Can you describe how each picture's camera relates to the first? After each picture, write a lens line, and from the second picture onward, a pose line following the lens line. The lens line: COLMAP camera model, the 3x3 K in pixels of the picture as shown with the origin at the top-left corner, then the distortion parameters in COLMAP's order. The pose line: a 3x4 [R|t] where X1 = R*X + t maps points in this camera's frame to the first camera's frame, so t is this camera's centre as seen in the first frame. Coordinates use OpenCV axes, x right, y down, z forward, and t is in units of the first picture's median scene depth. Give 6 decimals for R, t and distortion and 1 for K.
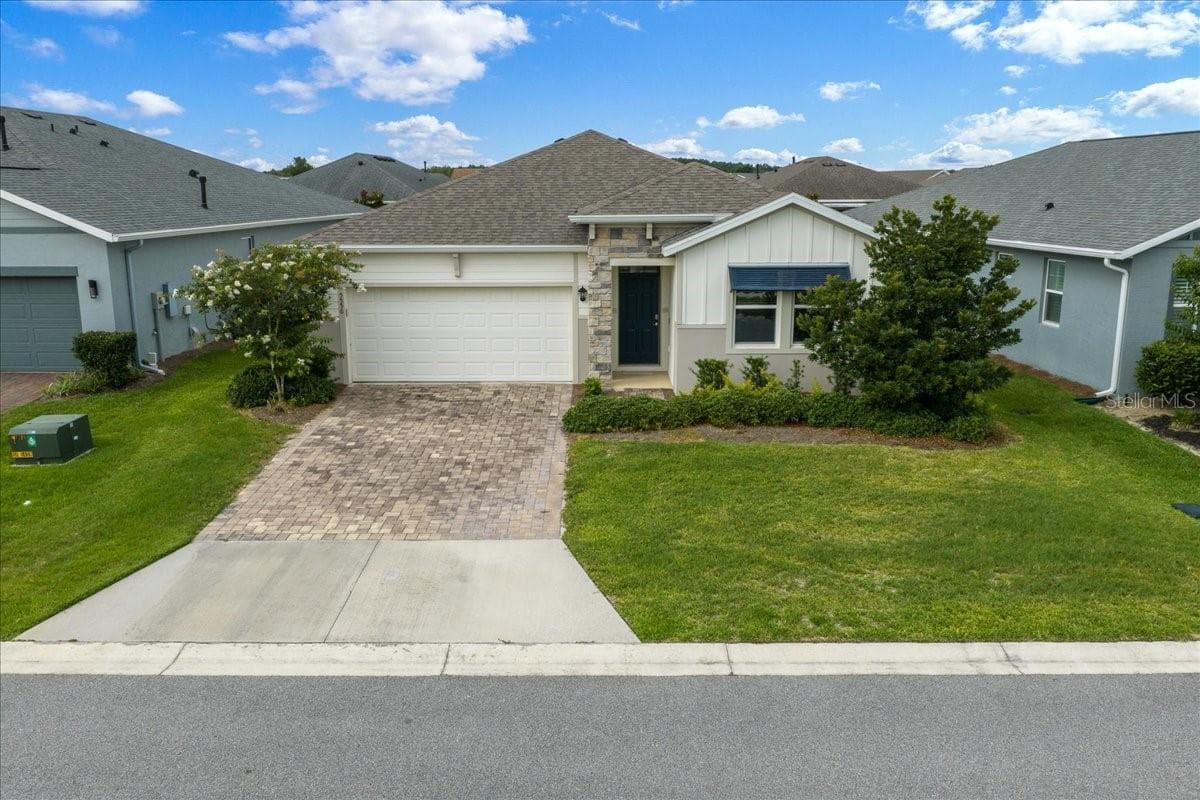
lens RADIAL K [[1027.6, 0, 601.3], [0, 1027.6, 393.1], [0, 0, 1]] dist [0.053177, -0.016001]
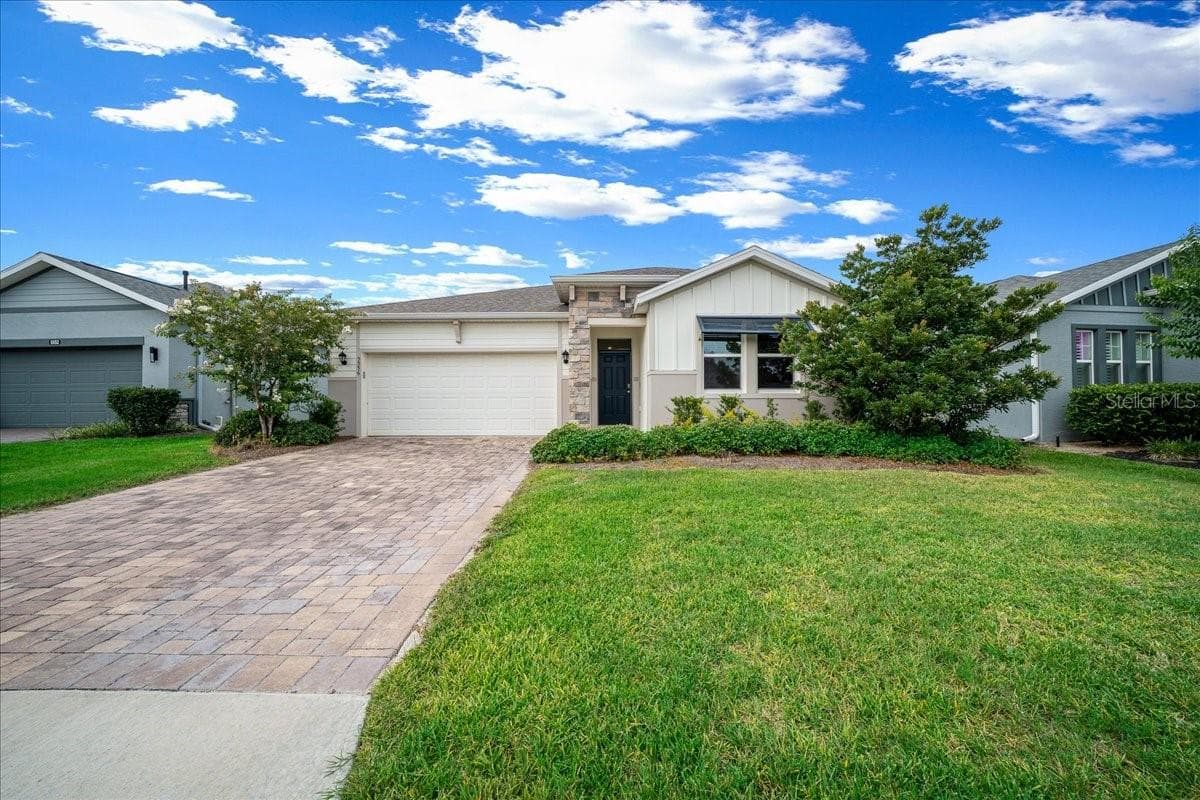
lens RADIAL K [[420.6, 0, 603.4], [0, 420.6, 393.5], [0, 0, 1]] dist [-0.018163, 0.002056]
pose [[0.999954, -0.001387, 0.009530, 0.020654], [0.003543, 0.973147, -0.230157, 0.055738], [-0.008955, 0.230181, 0.973107, 0.574090]]
